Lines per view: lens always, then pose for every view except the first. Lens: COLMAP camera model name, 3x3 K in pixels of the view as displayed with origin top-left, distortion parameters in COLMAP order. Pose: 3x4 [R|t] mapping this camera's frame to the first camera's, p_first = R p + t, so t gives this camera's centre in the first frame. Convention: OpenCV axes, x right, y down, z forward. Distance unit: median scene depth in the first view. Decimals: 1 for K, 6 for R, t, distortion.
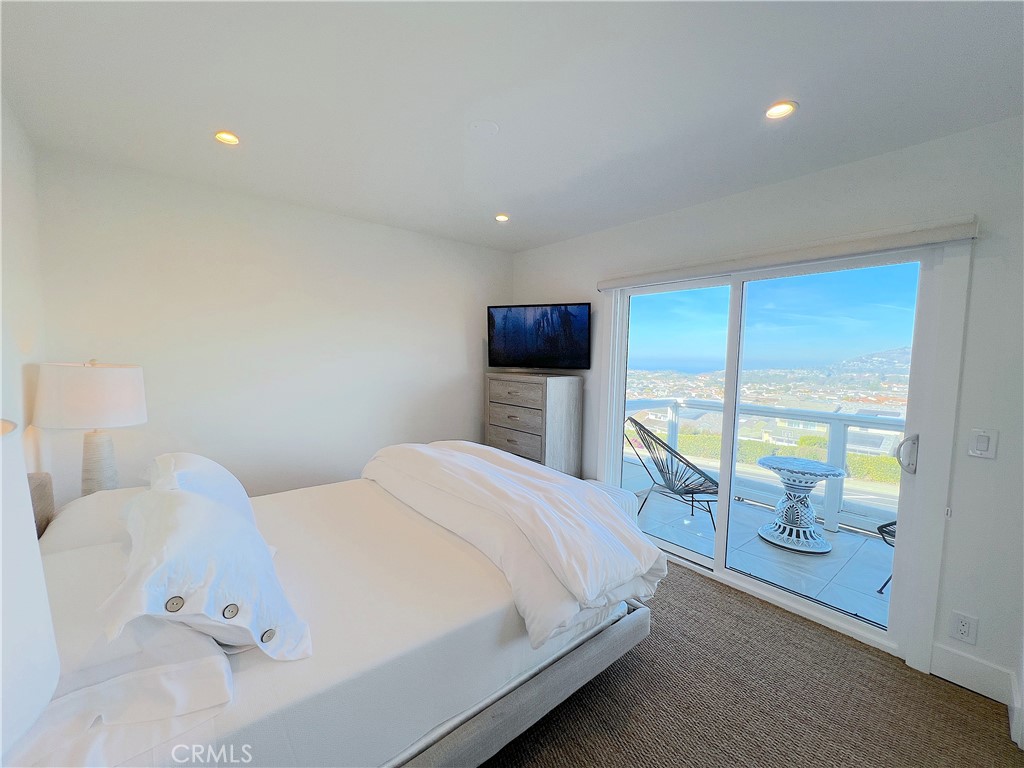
lens RADIAL K [[412.4, 0, 517.0], [0, 412.4, 390.1], [0, 0, 1]] dist [-0.004207, 0.000875]
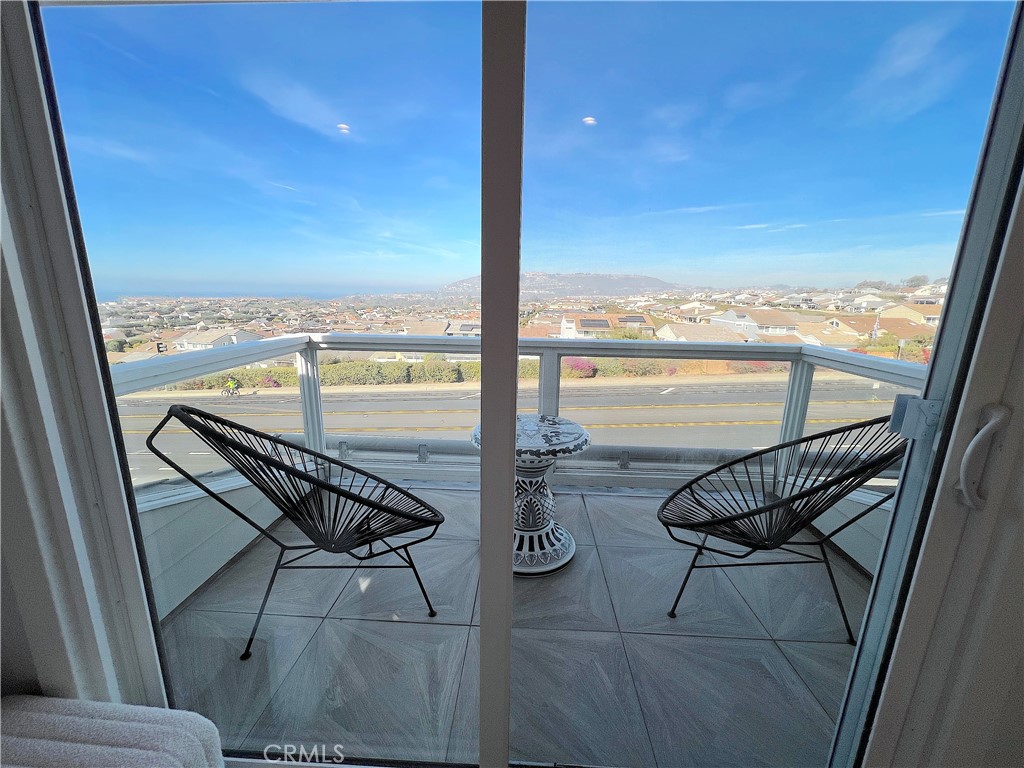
lens RADIAL K [[411.4, 0, 507.6], [0, 411.4, 382.5], [0, 0, 1]] dist [-0.004123, 0.000619]
pose [[0.685330, -0.170232, 0.708056, 0.196259], [0.056450, 0.981787, 0.181405, -0.002295], [-0.726041, -0.084353, 0.682458, 0.497414]]
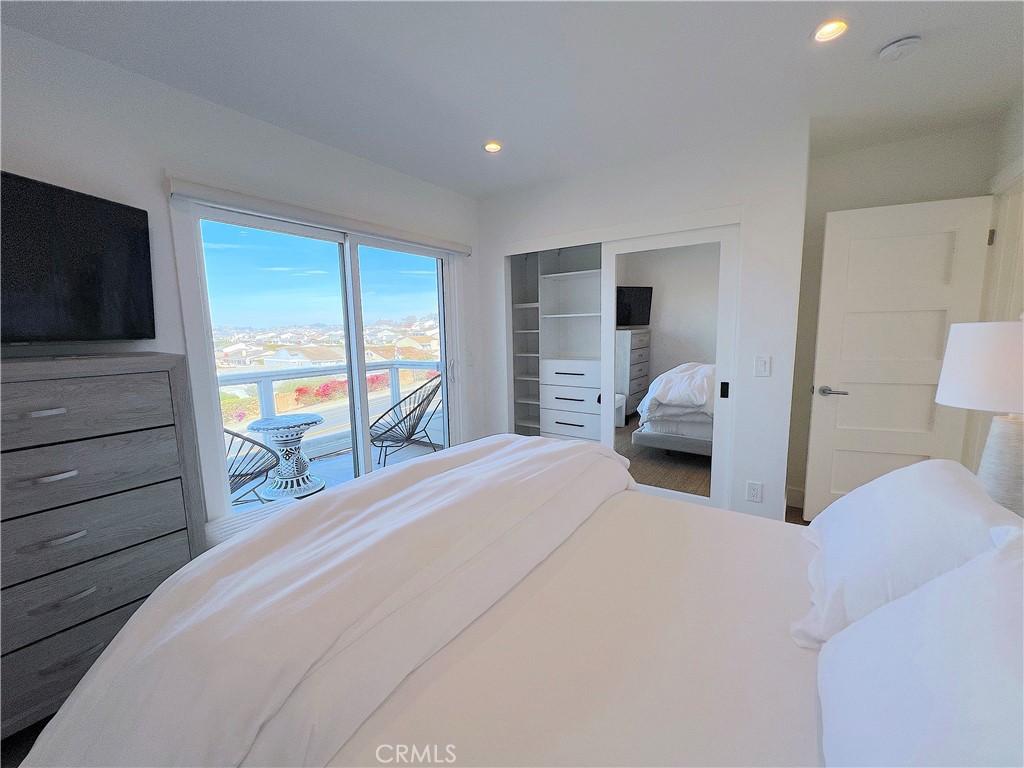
lens RADIAL K [[412.4, 0, 511.4], [0, 412.4, 382.2], [0, 0, 1]] dist [-0.004207, 0.000875]
pose [[-0.249945, -0.141444, 0.957873, -0.370389], [0.090755, 0.981495, 0.168614, -0.034422], [-0.963997, 0.129076, -0.232483, 0.548417]]
